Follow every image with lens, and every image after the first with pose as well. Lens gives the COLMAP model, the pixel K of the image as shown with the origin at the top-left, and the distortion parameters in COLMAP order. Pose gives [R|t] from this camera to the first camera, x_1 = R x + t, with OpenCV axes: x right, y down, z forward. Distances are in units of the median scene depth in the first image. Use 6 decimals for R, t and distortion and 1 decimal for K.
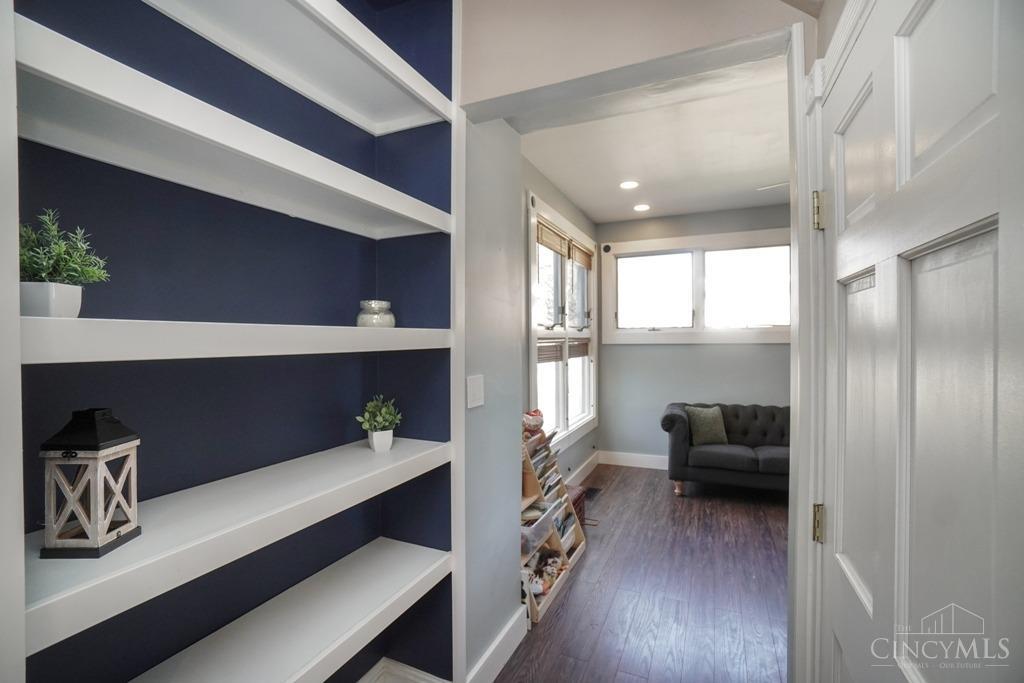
lens RADIAL K [[455.7, 0, 502.5], [0, 455.7, 347.2], [0, 0, 1]] dist [-0.033089, 0.000868]
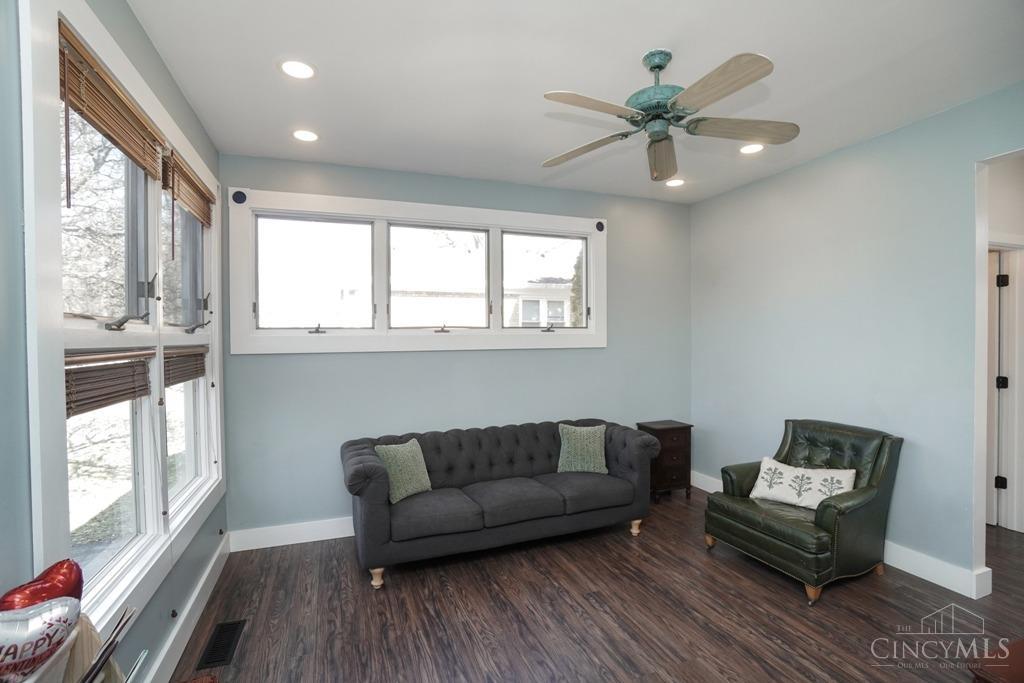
lens RADIAL K [[455.7, 0, 502.5], [0, 455.7, 347.2], [0, 0, 1]] dist [-0.033089, 0.000868]
pose [[0.699969, -0.011492, 0.714080, 0.052315], [0.013099, 0.999909, 0.003252, -0.015996], [-0.714053, 0.007077, 0.700056, 0.377972]]
